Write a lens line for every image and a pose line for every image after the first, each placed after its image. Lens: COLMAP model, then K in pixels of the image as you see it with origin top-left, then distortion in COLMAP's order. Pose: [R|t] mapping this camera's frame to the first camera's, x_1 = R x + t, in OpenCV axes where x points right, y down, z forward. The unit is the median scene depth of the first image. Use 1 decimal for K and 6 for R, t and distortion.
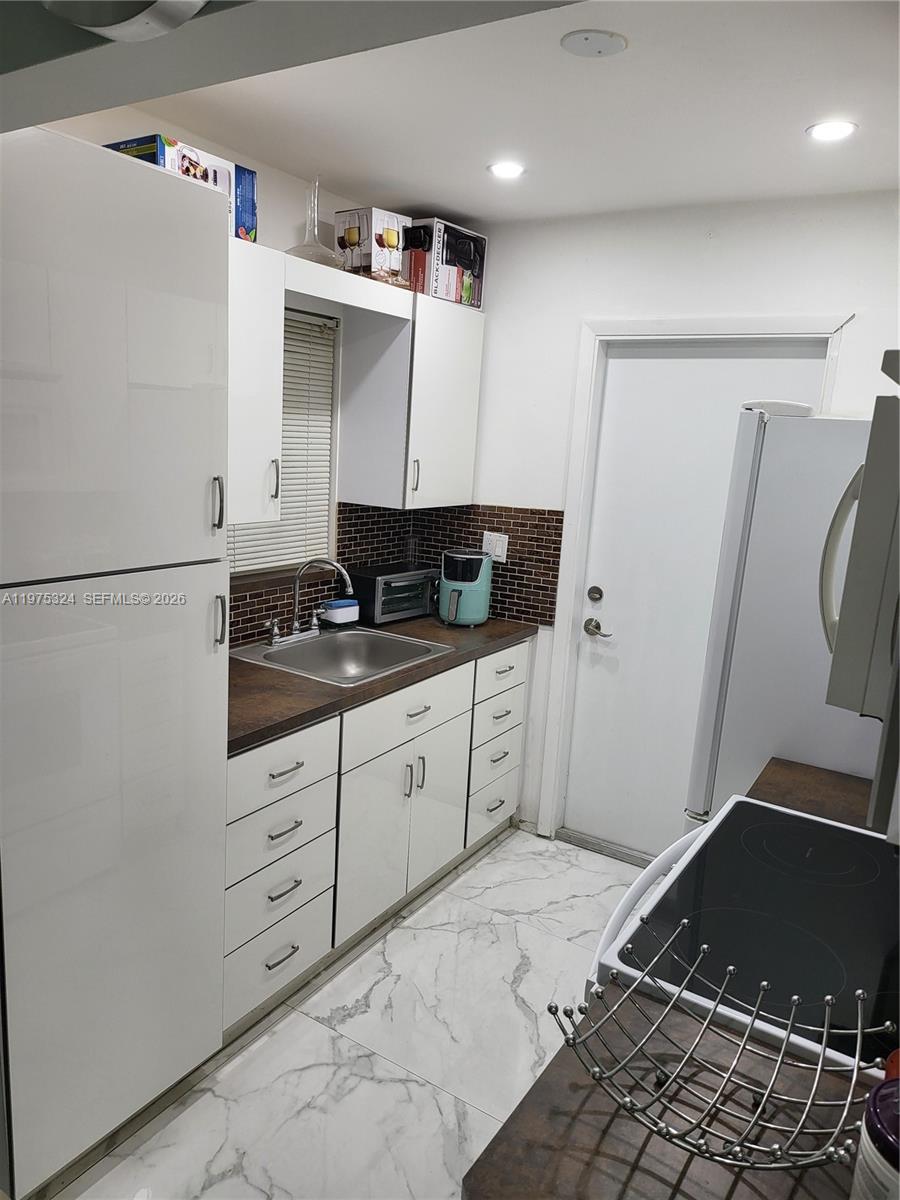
lens RADIAL K [[850.6, 0, 445.1], [0, 850.6, 599.9], [0, 0, 1]] dist [0.047100, -0.042200]
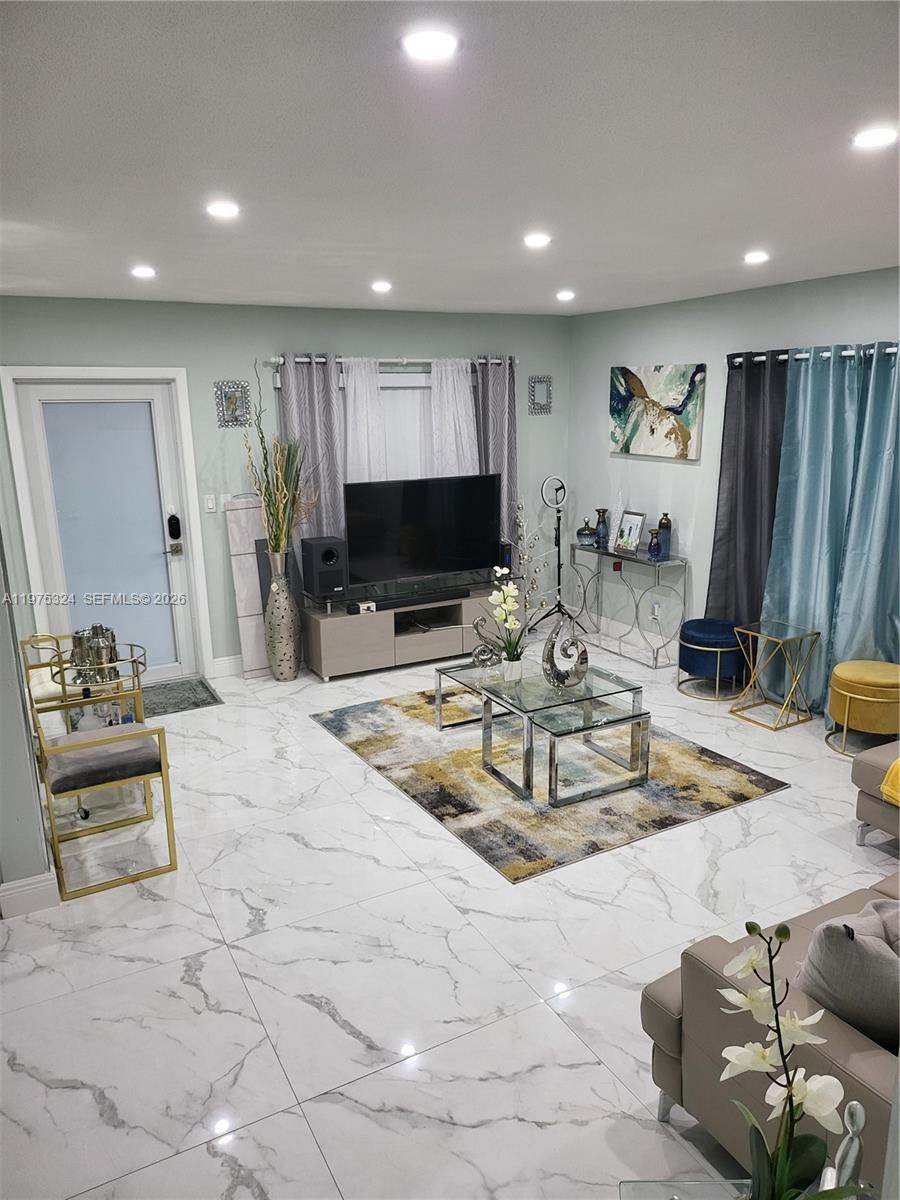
lens RADIAL K [[850.6, 0, 450.2], [0, 850.6, 599.7], [0, 0, 1]] dist [0.047100, -0.042200]
pose [[-0.495904, 0.154636, -0.854498, 0.659703], [-0.184477, 0.942796, 0.277676, -0.394441], [0.848556, 0.295335, -0.439009, 1.748666]]
